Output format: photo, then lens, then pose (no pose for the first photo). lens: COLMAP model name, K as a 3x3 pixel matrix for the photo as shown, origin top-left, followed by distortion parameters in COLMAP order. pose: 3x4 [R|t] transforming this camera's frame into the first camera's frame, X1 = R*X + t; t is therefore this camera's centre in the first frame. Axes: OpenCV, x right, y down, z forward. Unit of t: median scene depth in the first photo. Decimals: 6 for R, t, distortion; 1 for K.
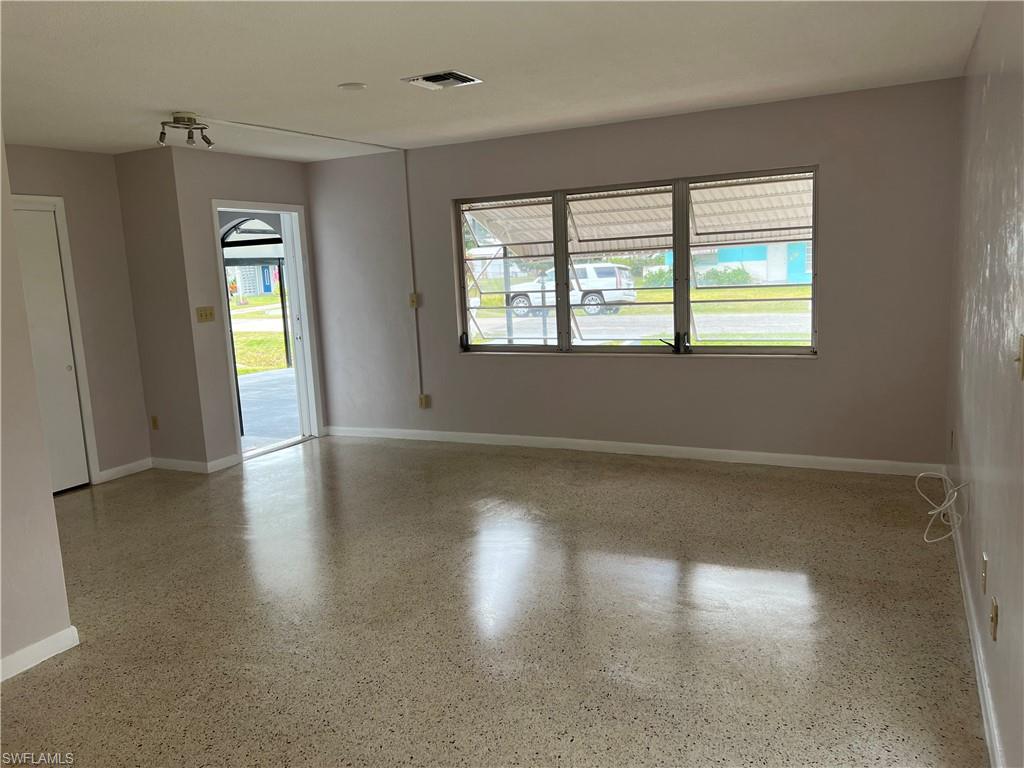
lens RADIAL K [[765.4, 0, 512.0], [0, 765.4, 384.0], [0, 0, 1]] dist [0.076965, -0.105680]
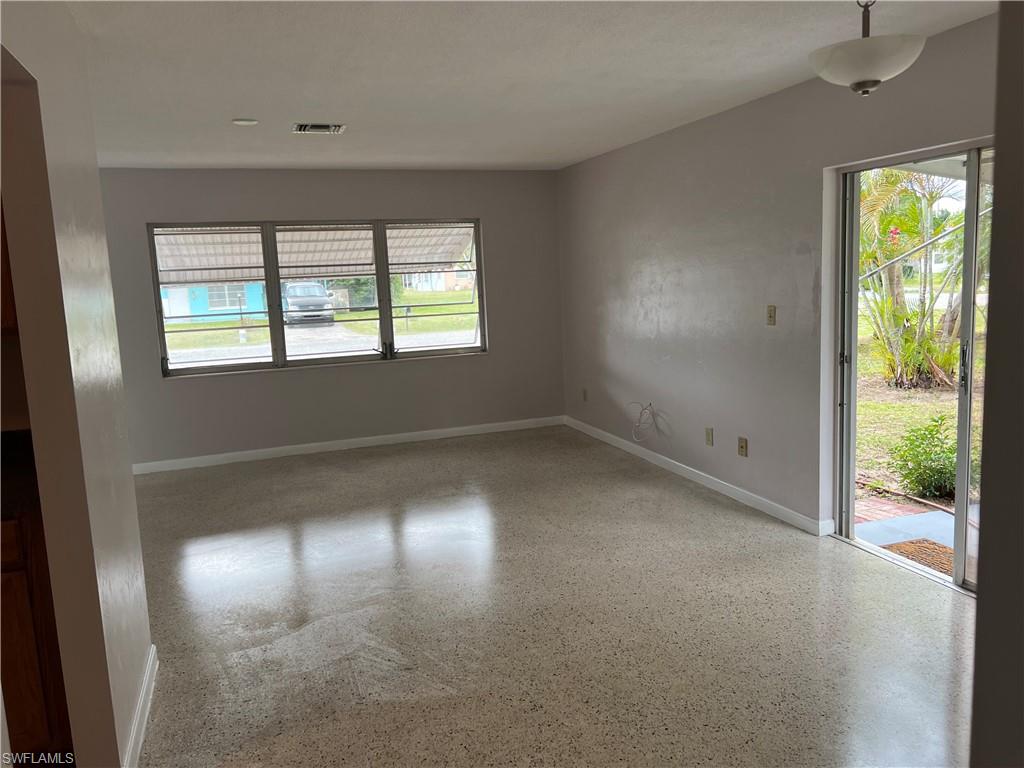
lens RADIAL K [[767.4, 0, 515.7], [0, 767.4, 385.4], [0, 0, 1]] dist [0.049651, -0.051891]
pose [[0.693612, -0.084607, 0.715362, -0.499291], [0.123260, 0.992372, -0.002143, 0.028380], [-0.709724, 0.089662, 0.698750, -0.008751]]
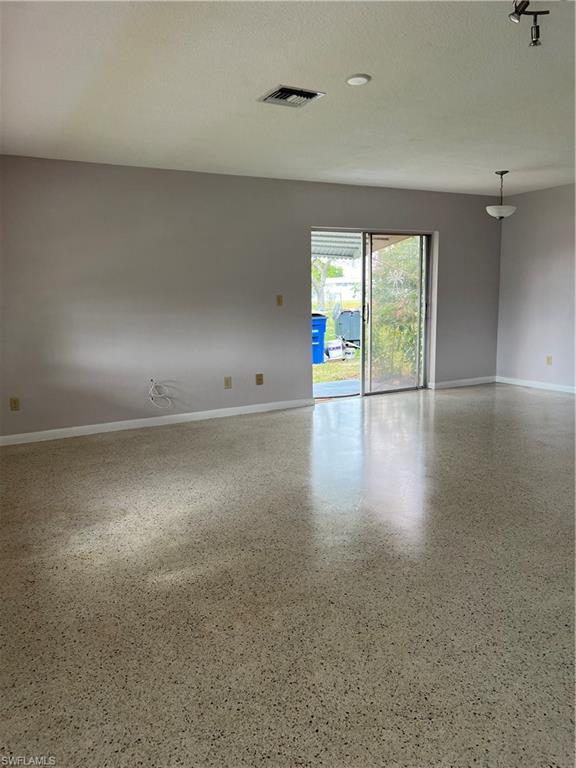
lens RADIAL K [[575.5, 0, 285.2], [0, 575.5, 395.4], [0, 0, 1]] dist [0.049651, -0.051891]
pose [[-0.823988, -0.030895, 0.565765, -0.397699], [0.151203, 0.950313, 0.272108, -0.134758], [-0.546060, 0.309759, -0.778375, 1.215642]]
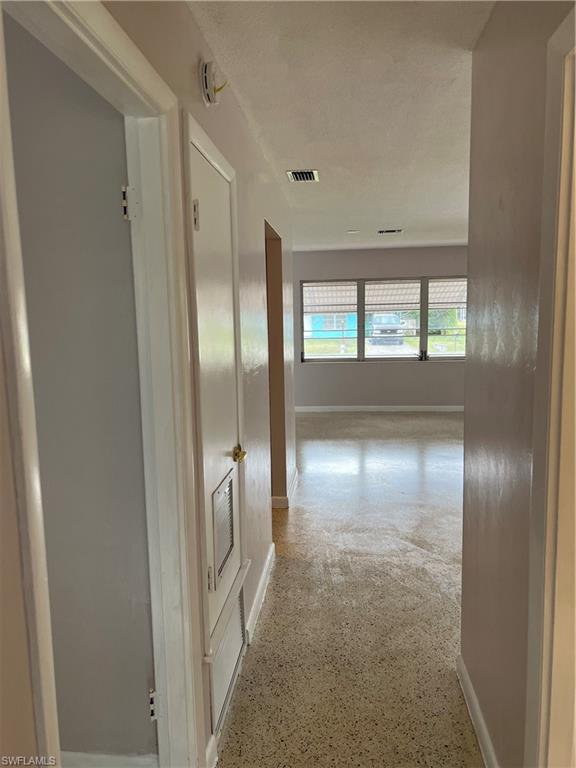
lens RADIAL K [[575.5, 0, 285.2], [0, 575.5, 395.4], [0, 0, 1]] dist [0.049651, -0.051891]
pose [[0.934050, -0.019633, 0.356601, -0.643224], [0.032640, 0.999002, -0.030492, 0.083661], [-0.355647, 0.040120, 0.933759, -0.292430]]
